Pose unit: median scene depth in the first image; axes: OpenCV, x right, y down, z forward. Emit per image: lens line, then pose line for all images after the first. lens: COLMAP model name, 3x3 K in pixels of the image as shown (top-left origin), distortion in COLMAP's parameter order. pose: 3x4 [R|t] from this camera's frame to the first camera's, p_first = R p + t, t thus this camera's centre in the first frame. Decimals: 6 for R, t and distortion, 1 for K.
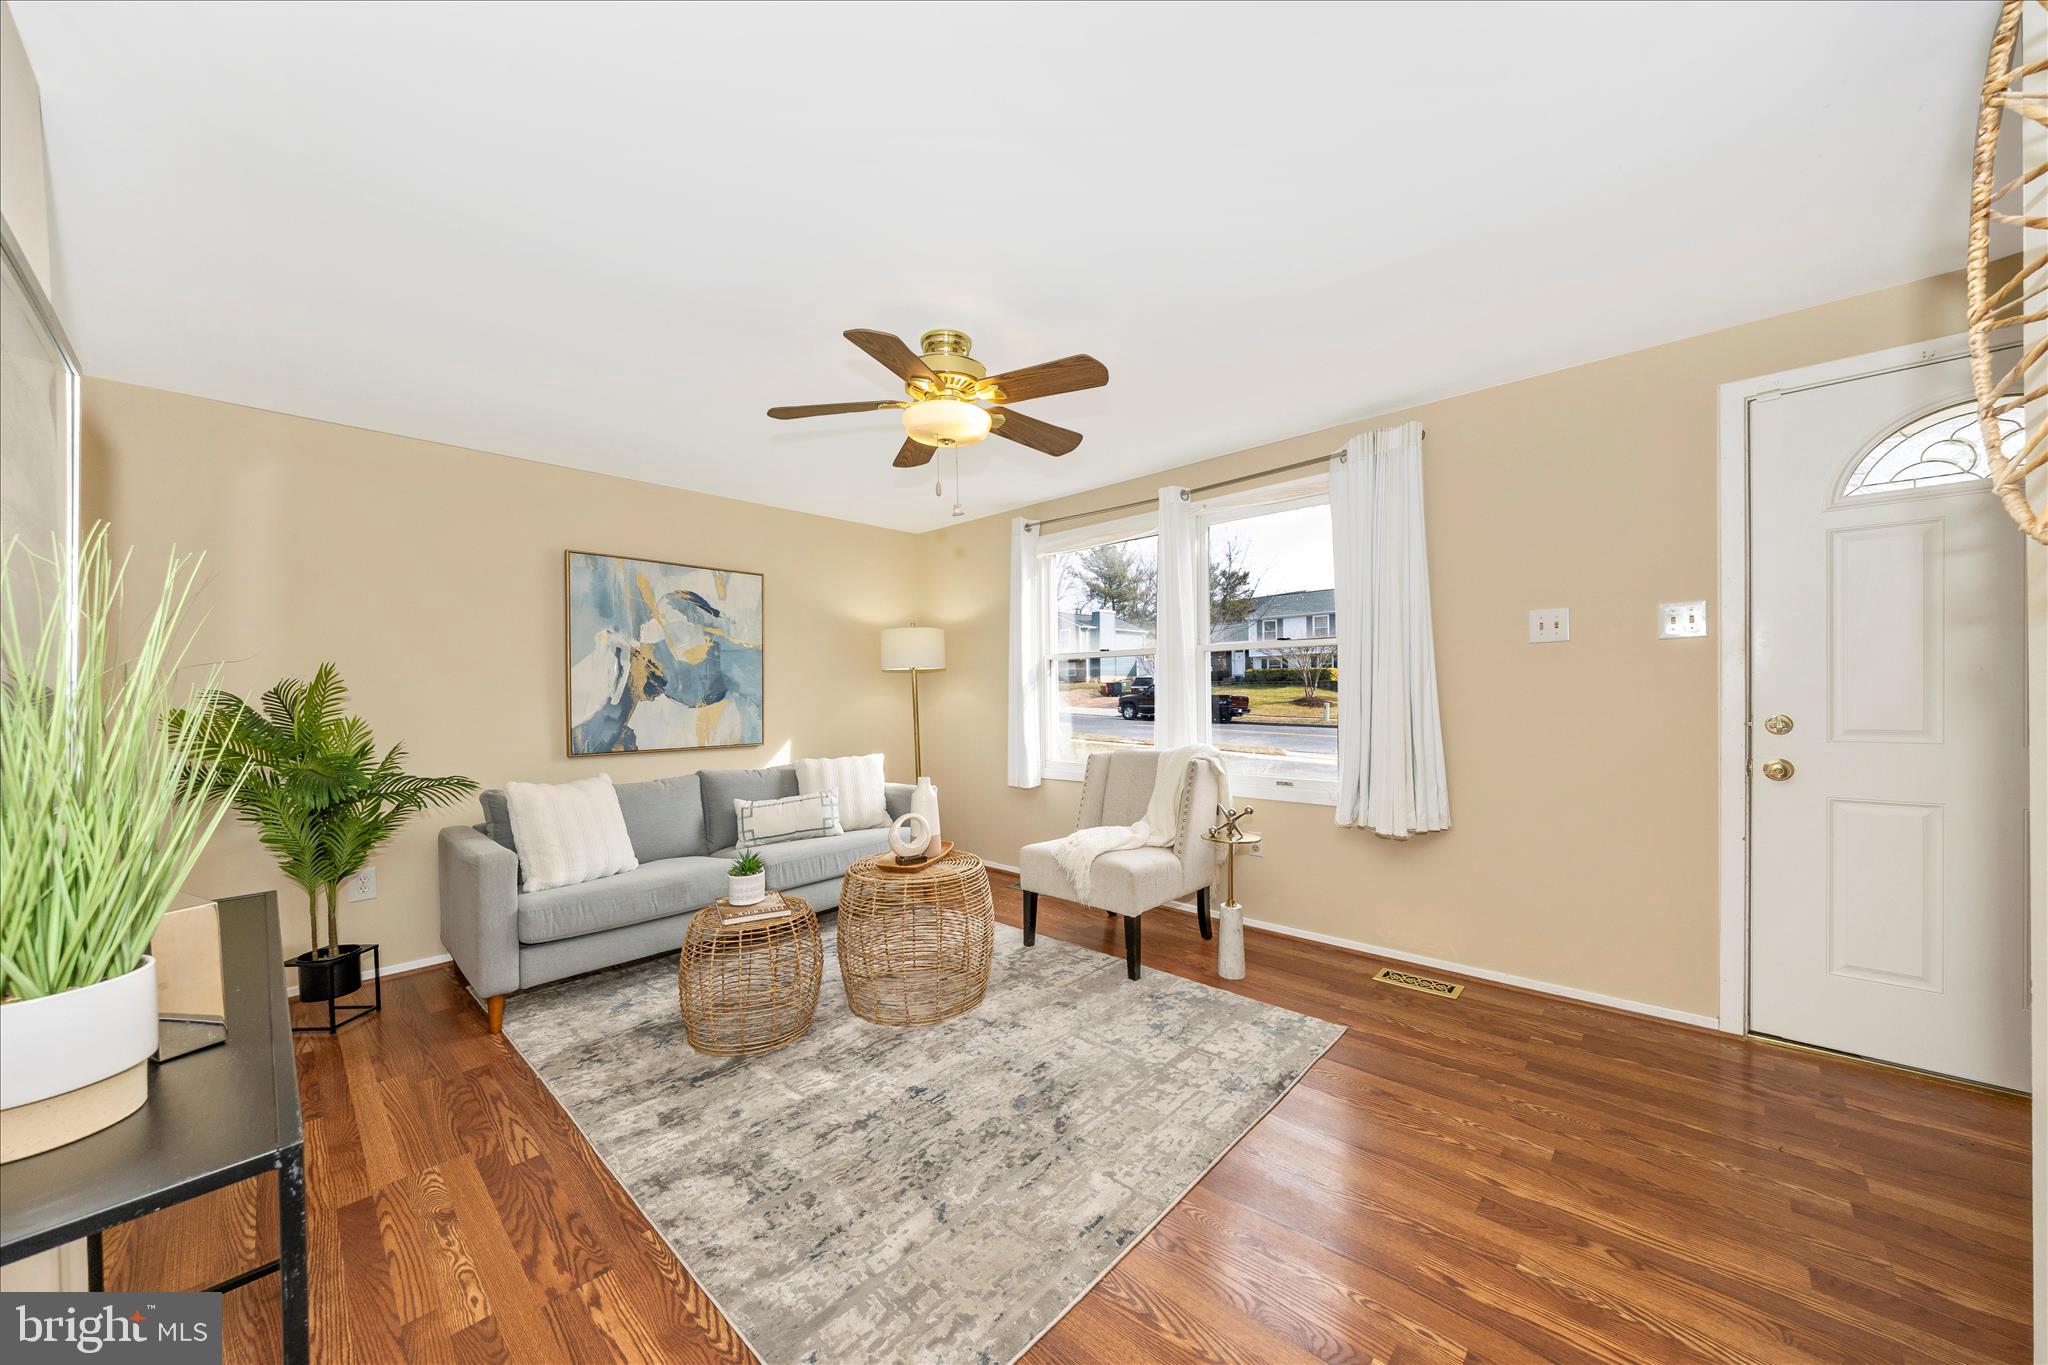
lens RADIAL K [[715.7, 0, 1038.7], [0, 715.7, 686.7], [0, 0, 1]] dist [0.017494, -0.009236]
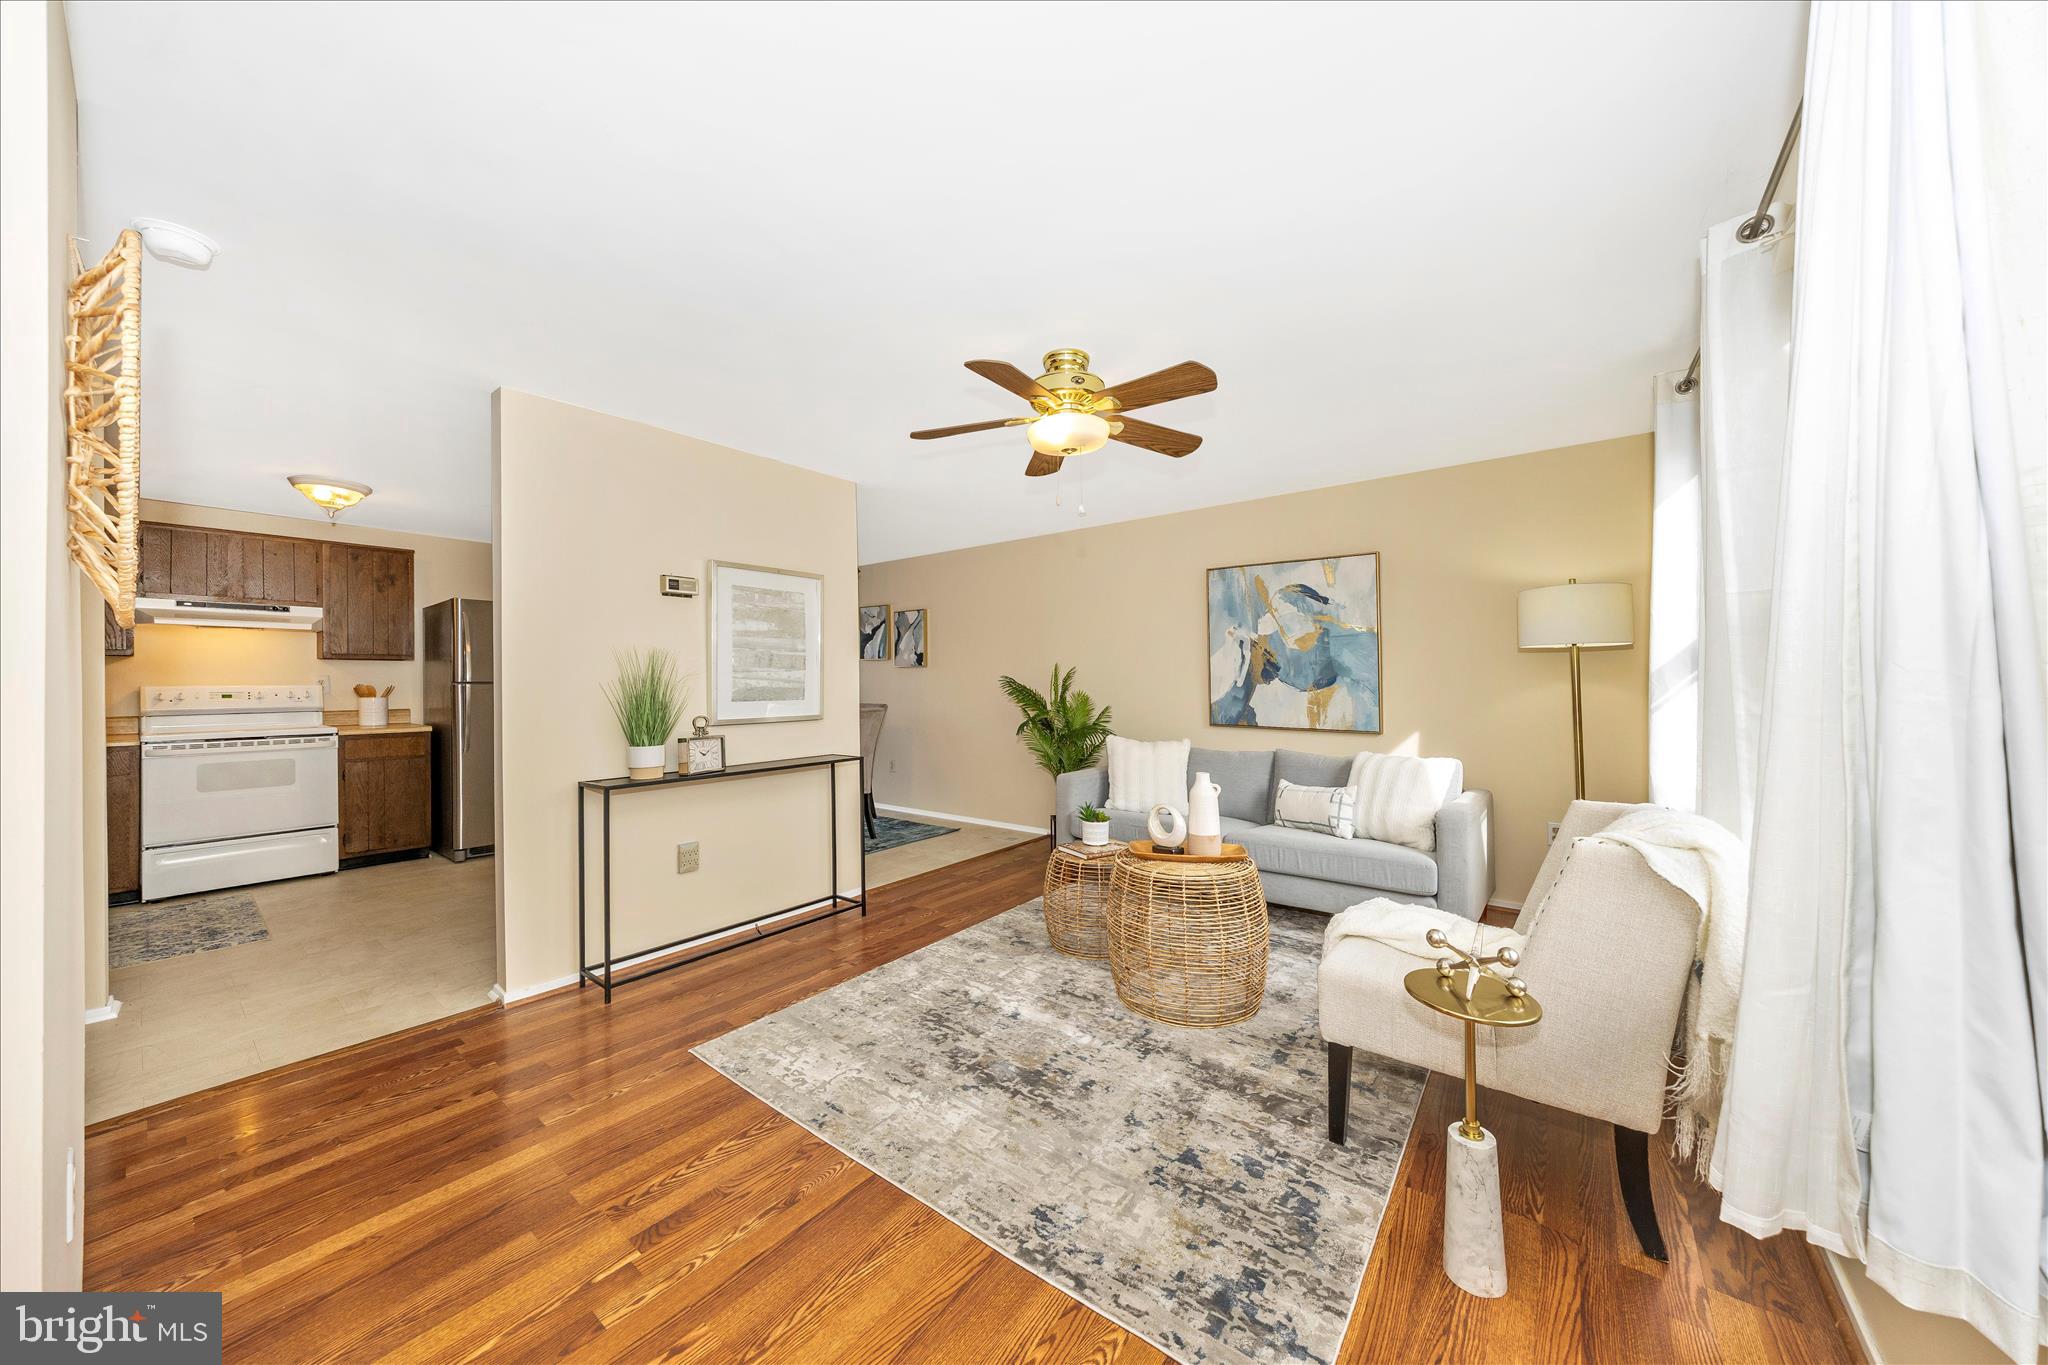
lens RADIAL K [[716.5, 0, 1030.7], [0, 716.5, 661.9], [0, 0, 1]] dist [0.010542, -0.000258]
pose [[0.085747, -0.007859, -0.996286, 0.746262], [0.009249, 0.999932, -0.007092, -0.015047], [0.996274, -0.008606, 0.085814, 0.672531]]
